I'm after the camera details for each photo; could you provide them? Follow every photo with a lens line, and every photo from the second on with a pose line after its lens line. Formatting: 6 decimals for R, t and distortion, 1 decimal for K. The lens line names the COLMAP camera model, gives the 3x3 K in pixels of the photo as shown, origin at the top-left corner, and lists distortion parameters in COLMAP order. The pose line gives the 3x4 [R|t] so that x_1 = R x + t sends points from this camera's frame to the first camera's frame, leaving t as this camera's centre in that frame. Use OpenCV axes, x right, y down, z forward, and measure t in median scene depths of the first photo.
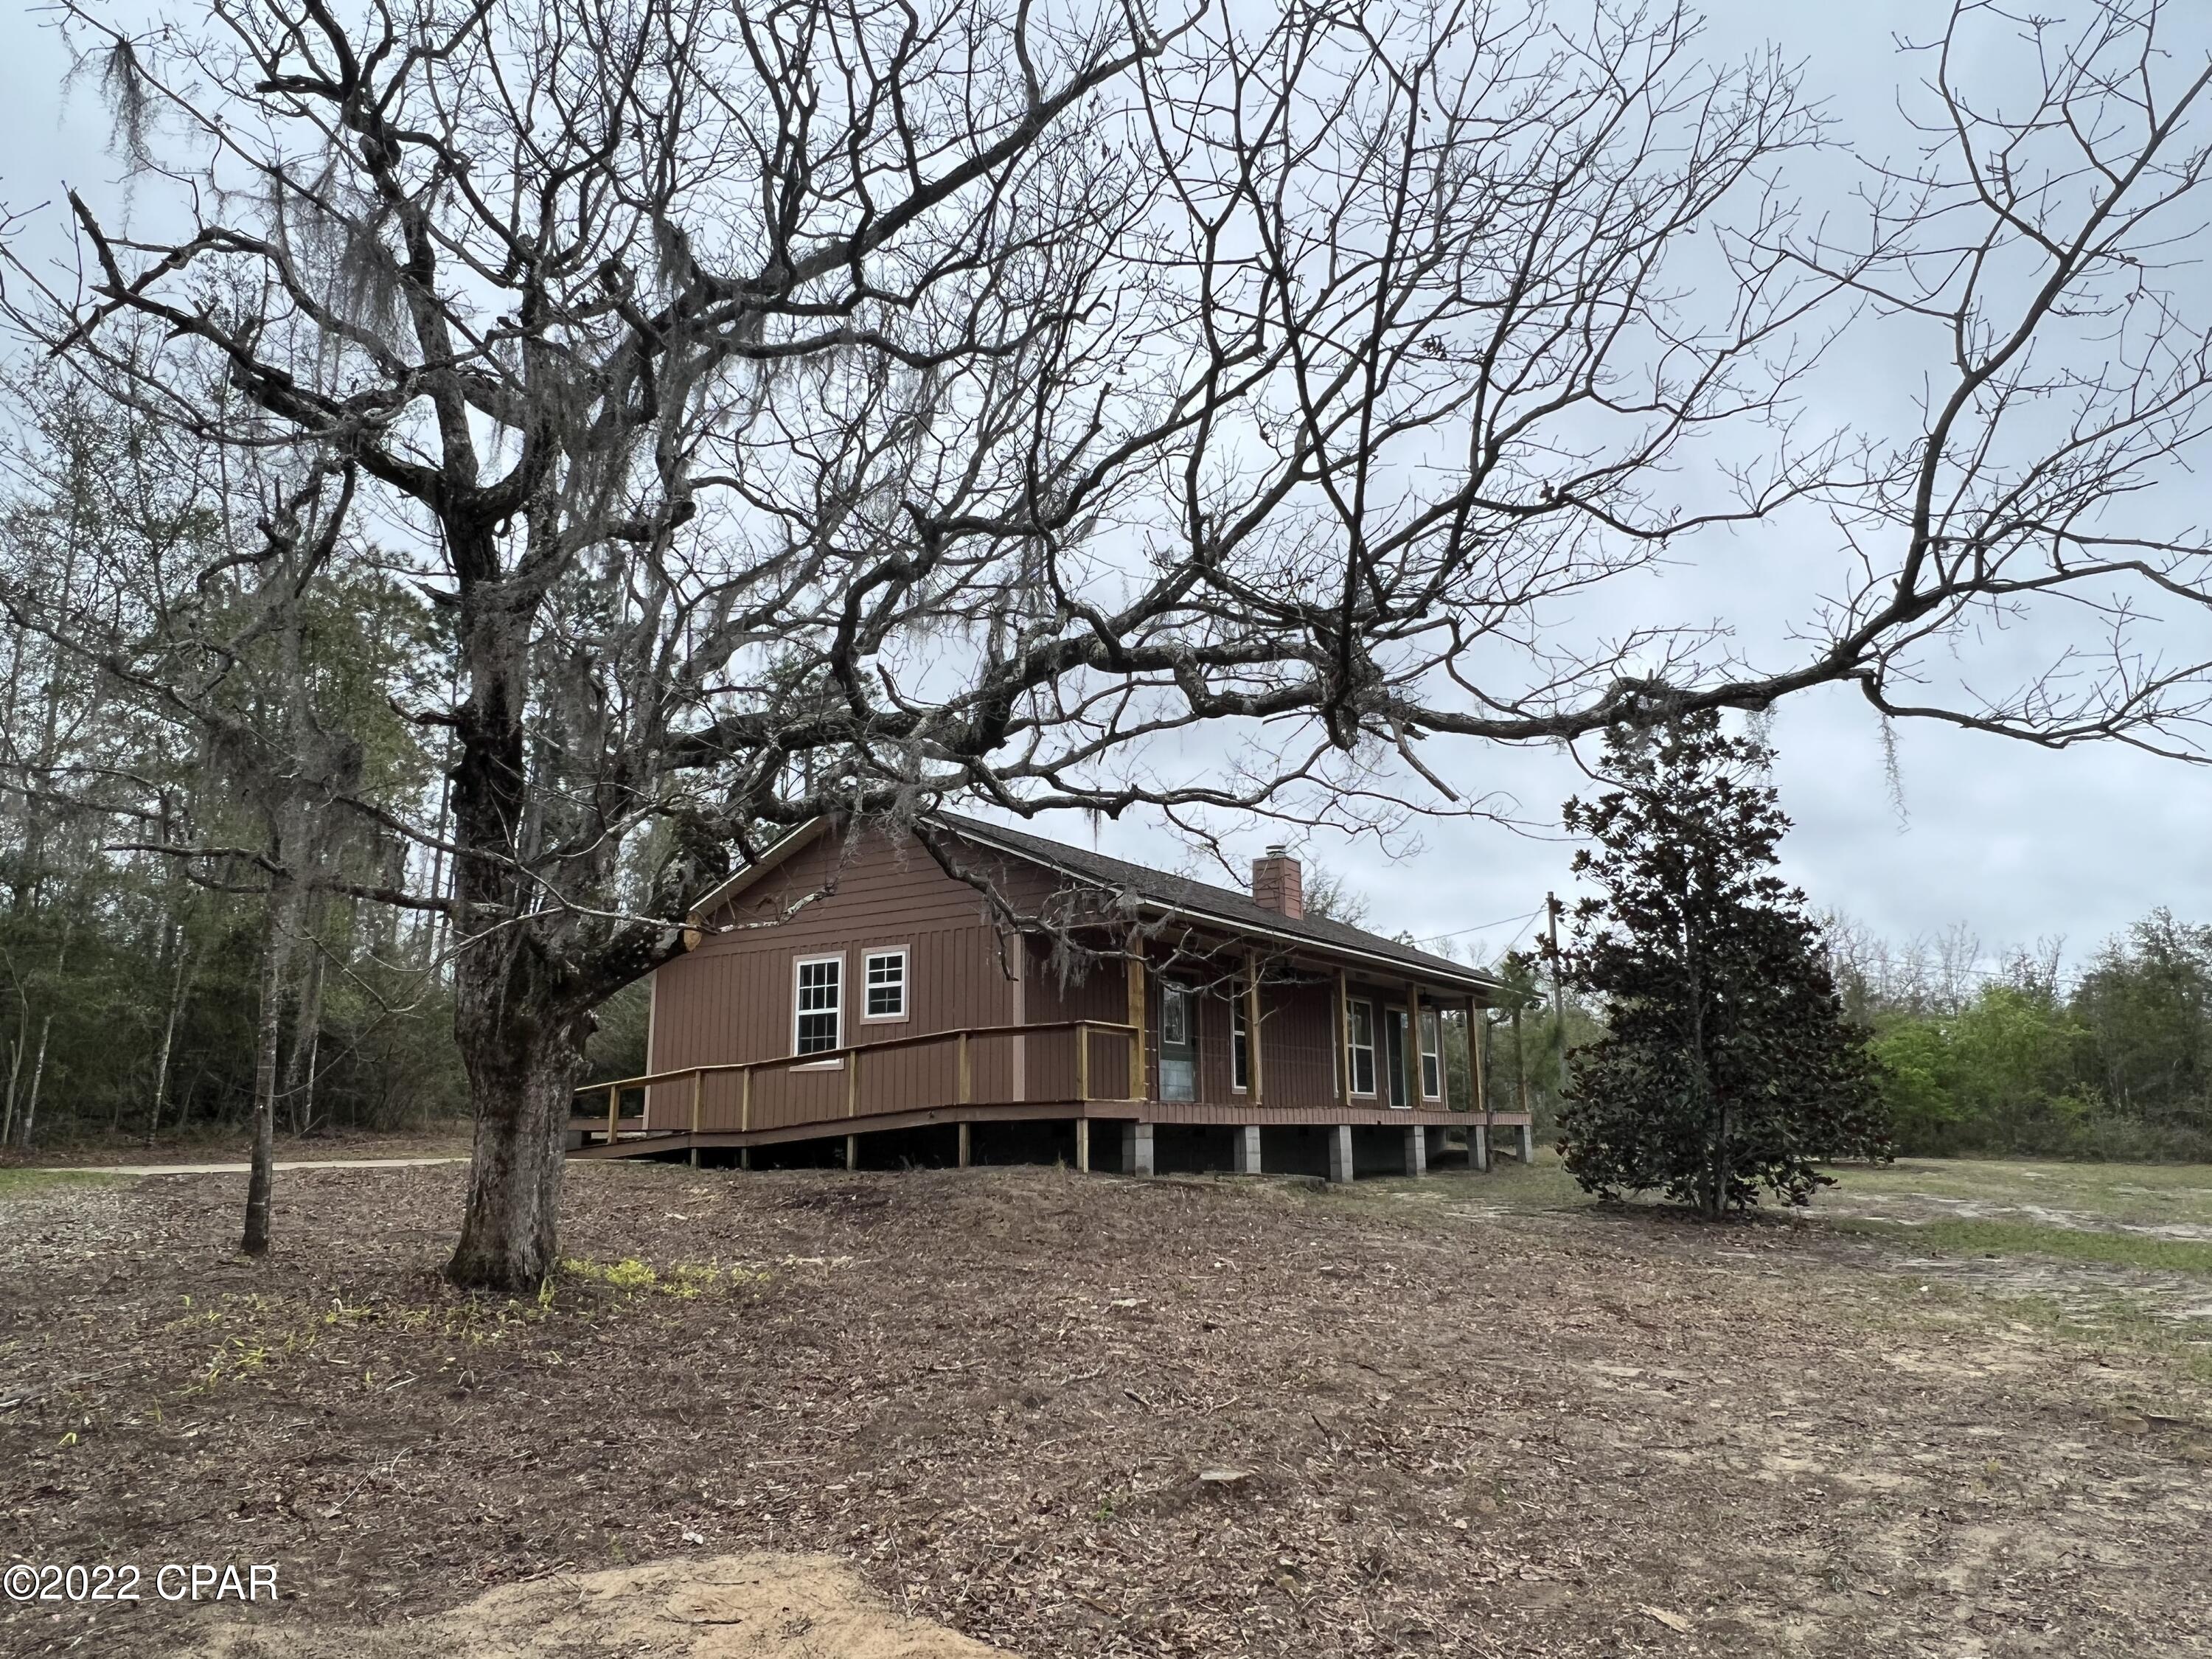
lens RADIAL K [[1413.6, 0, 1103.6], [0, 1413.6, 822.6], [0, 0, 1]] dist [0.003802, 0.000507]
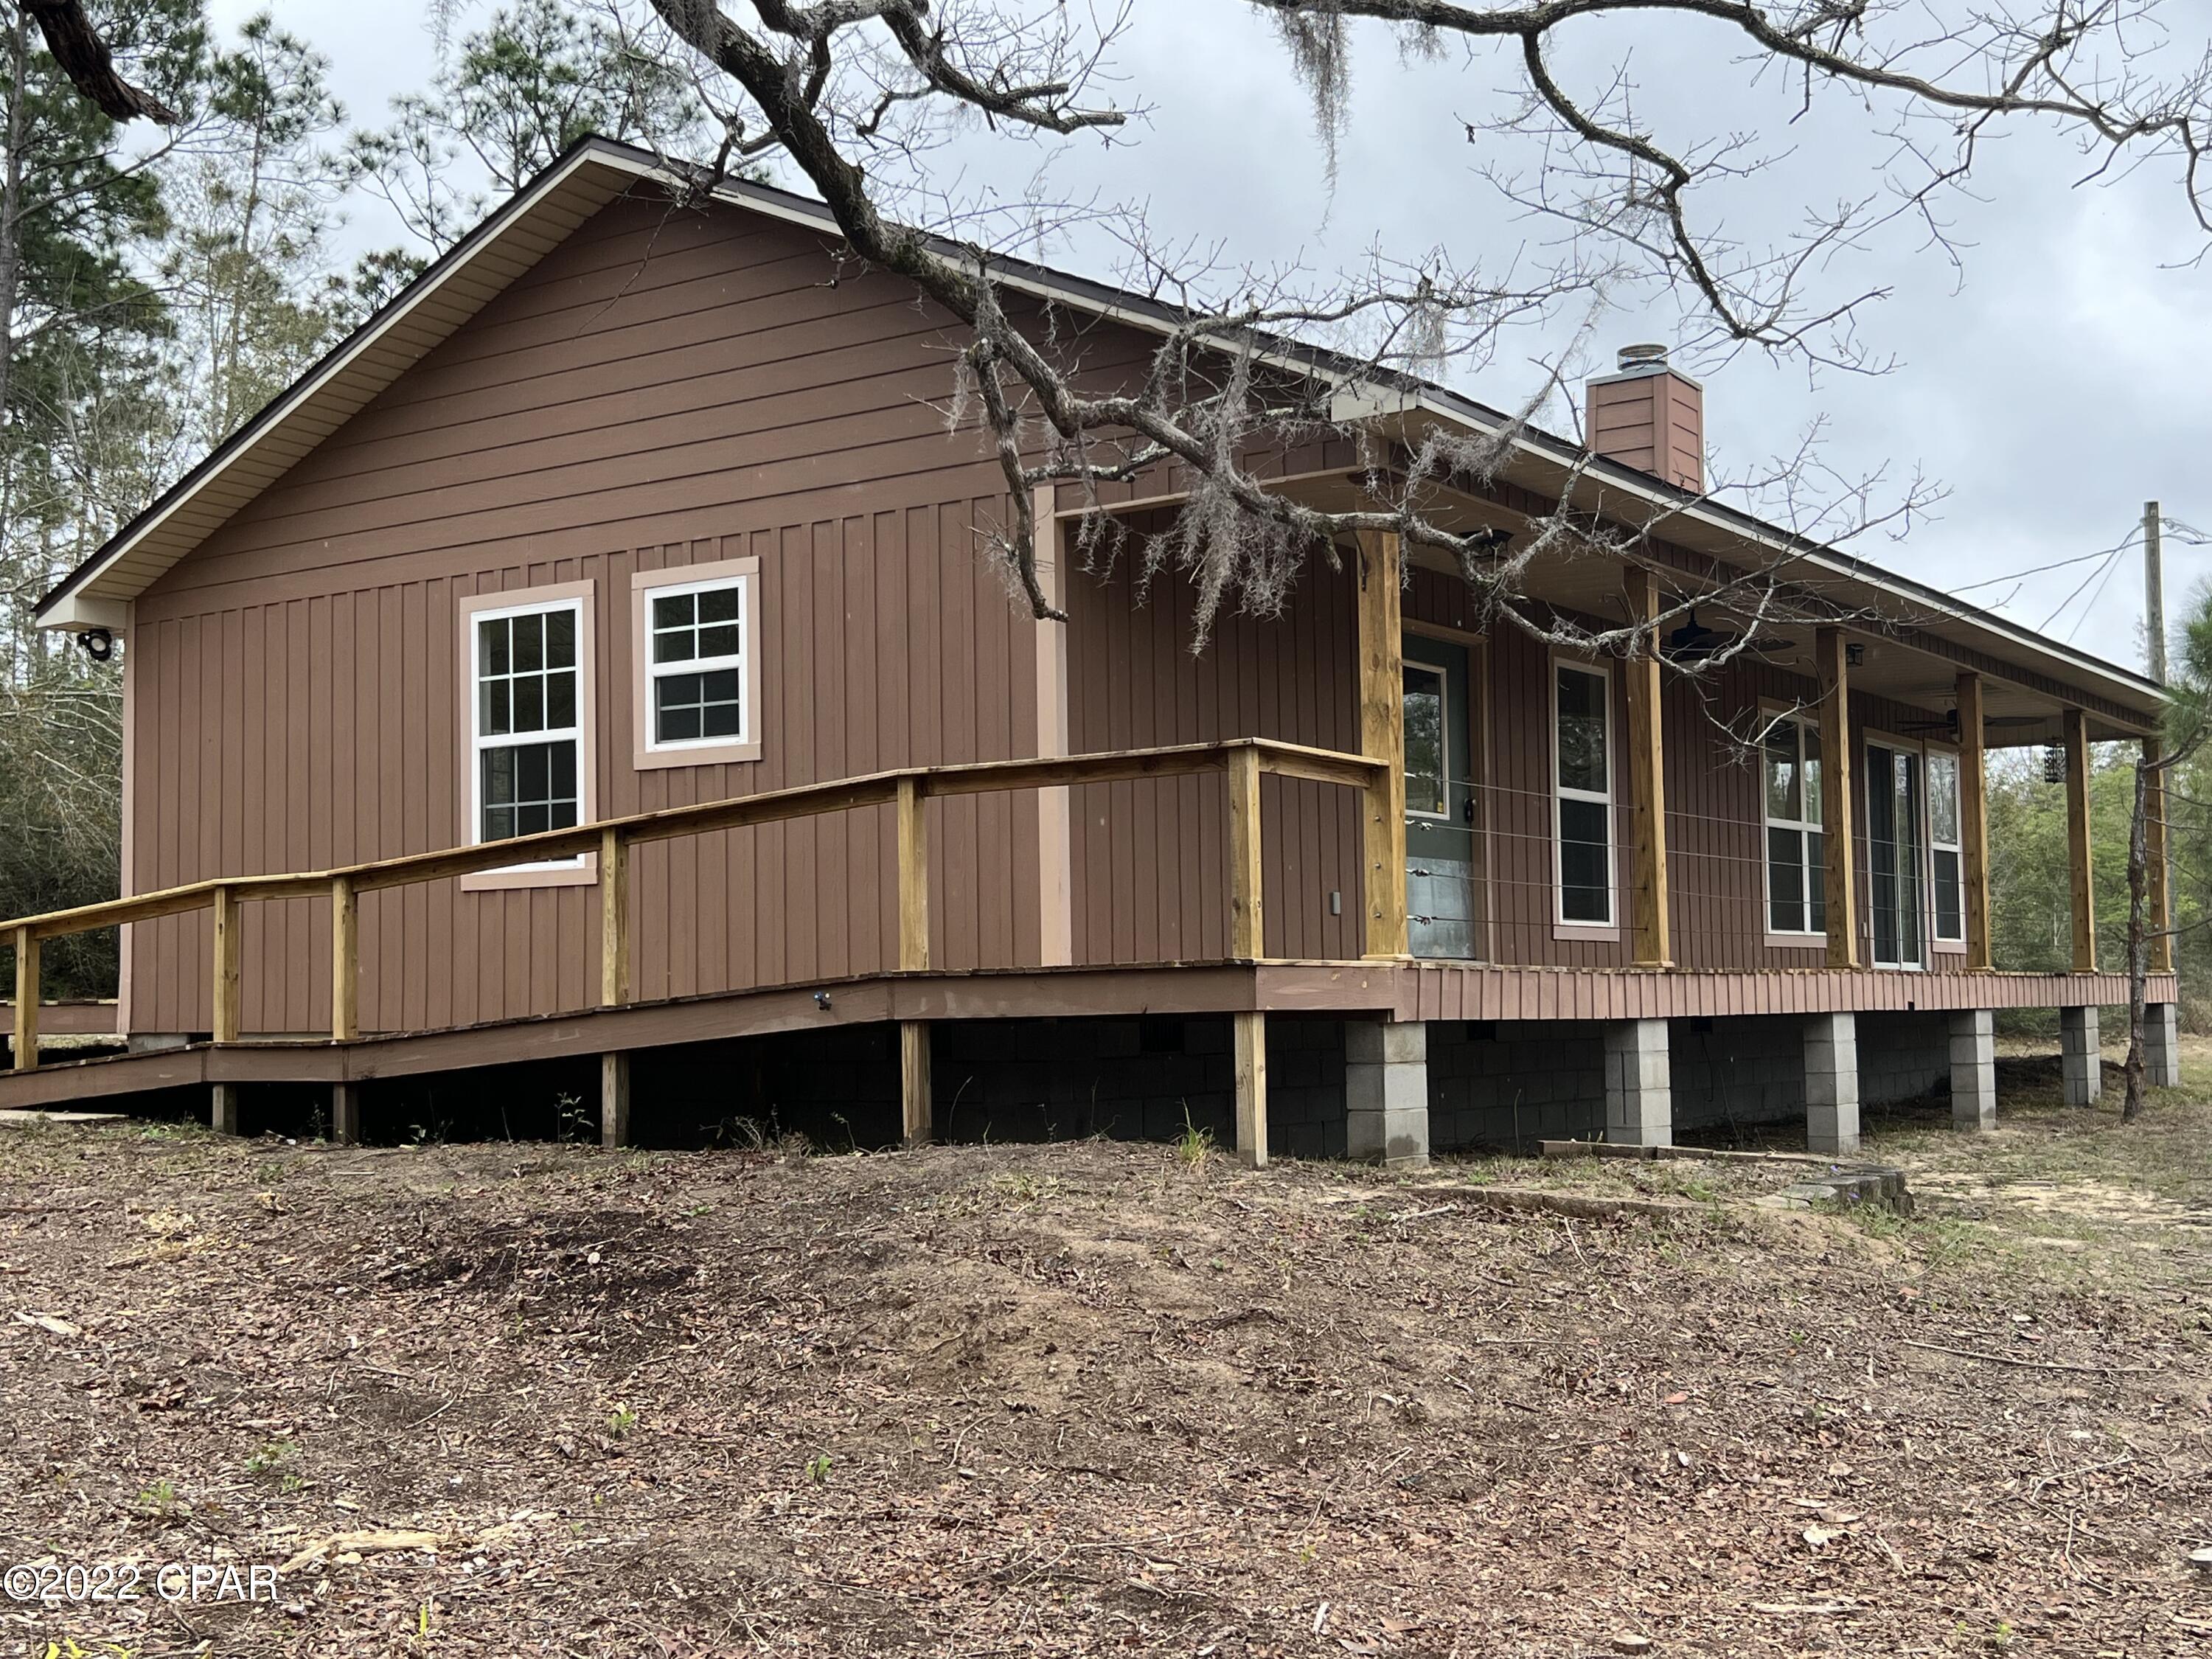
lens RADIAL K [[2533.3, 0, 1108.6], [0, 2533.3, 831.6], [0, 0, 1]] dist [0.068370, 0.000000]
pose [[0.999921, -0.005946, -0.011039, -0.035961], [0.007531, 0.988717, 0.149606, 0.058290], [0.010025, -0.149677, 0.988684, 0.318691]]
